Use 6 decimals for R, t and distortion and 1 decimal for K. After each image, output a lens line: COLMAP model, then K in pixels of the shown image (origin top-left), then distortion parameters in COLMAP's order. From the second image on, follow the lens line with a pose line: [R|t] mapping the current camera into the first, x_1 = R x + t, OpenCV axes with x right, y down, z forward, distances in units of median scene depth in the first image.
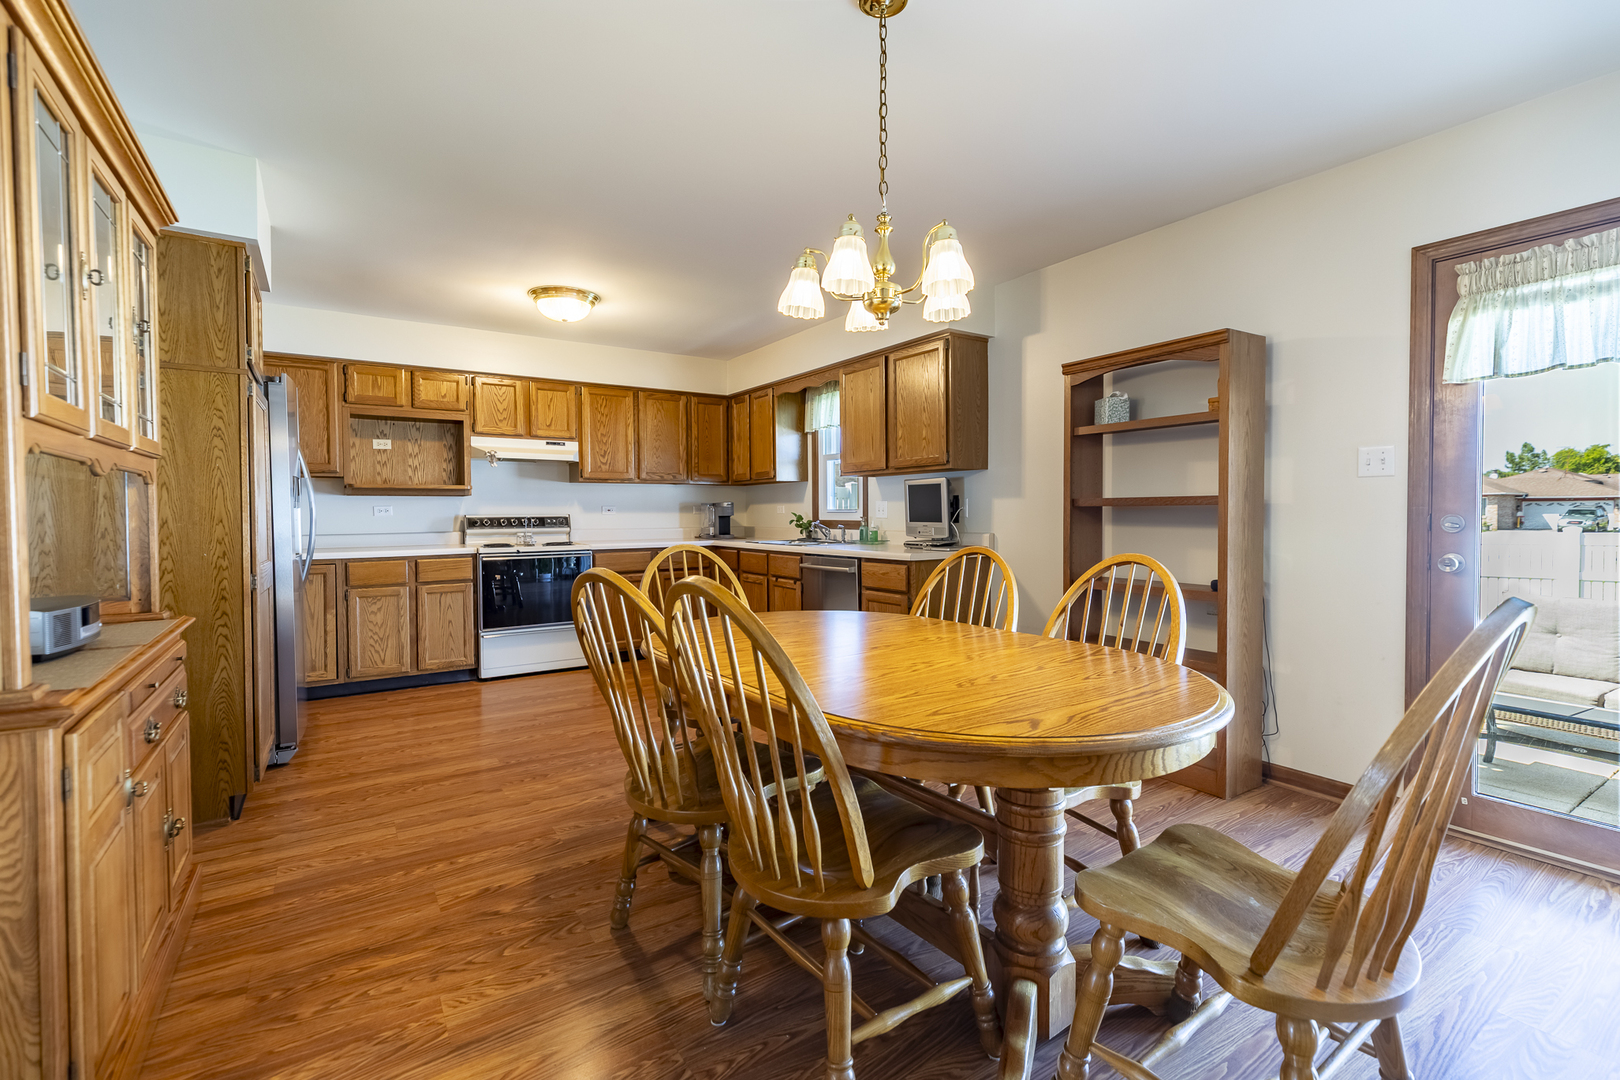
lens RADIAL K [[722.3, 0, 815.9], [0, 722.3, 530.5], [0, 0, 1]] dist [0.000562, 0.000693]
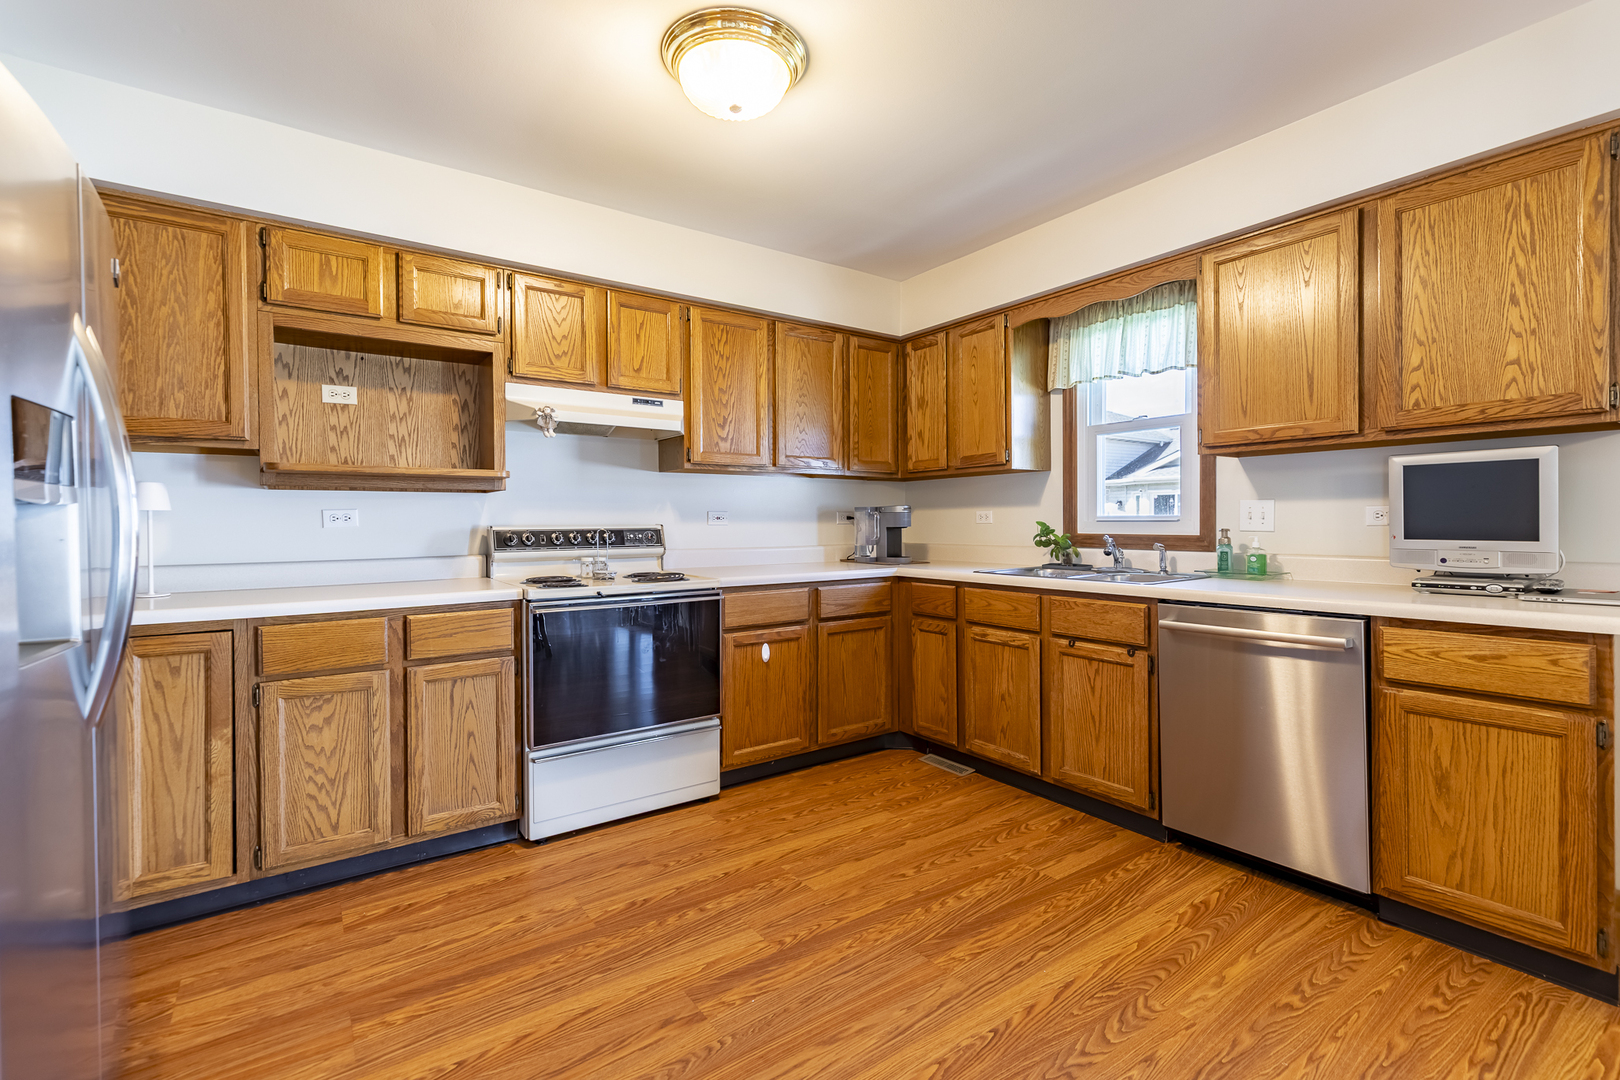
lens RADIAL K [[722.3, 0, 815.9], [0, 722.3, 530.5], [0, 0, 1]] dist [0.000562, 0.000693]
pose [[0.999529, -0.000654, 0.030690, -0.263531], [0.001133, 0.999878, -0.015583, -0.009319], [-0.030676, 0.015611, 0.999407, 0.454691]]
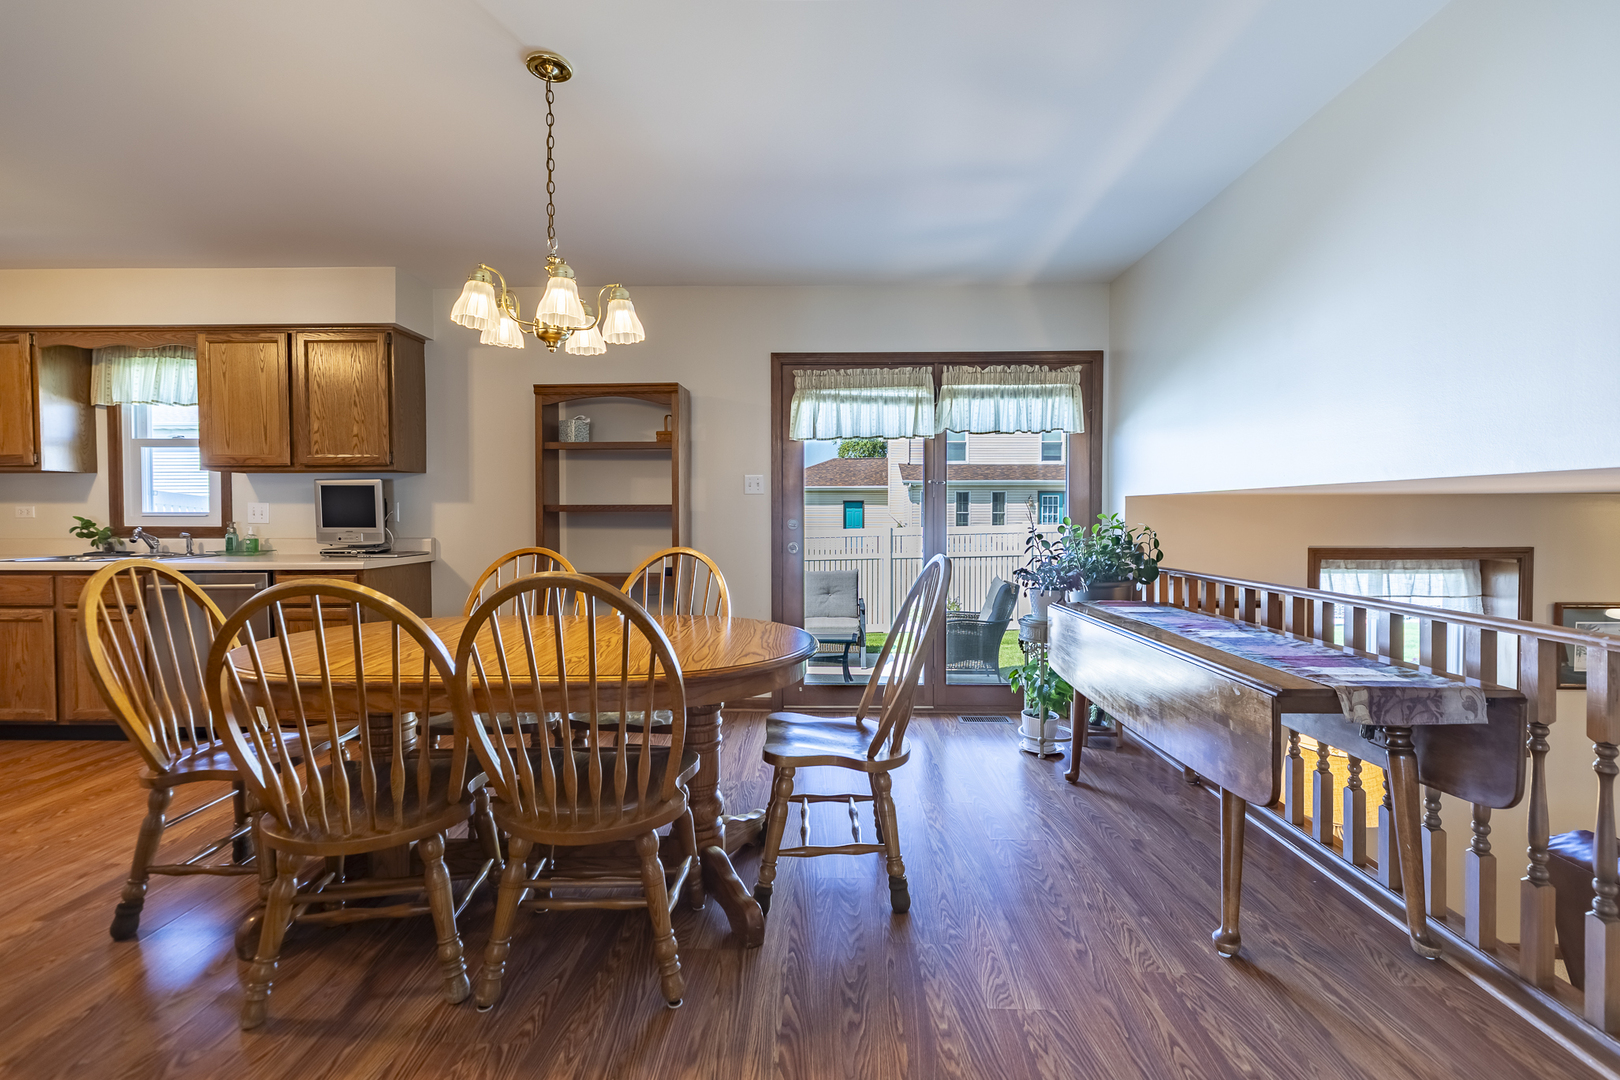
lens RADIAL K [[722.3, 0, 815.9], [0, 722.3, 530.5], [0, 0, 1]] dist [0.000562, 0.000693]
pose [[0.572466, -0.013196, 0.819822, -0.221447], [0.018962, 0.999816, 0.002852, 0.000646], [-0.819709, 0.013913, 0.572611, 0.003076]]
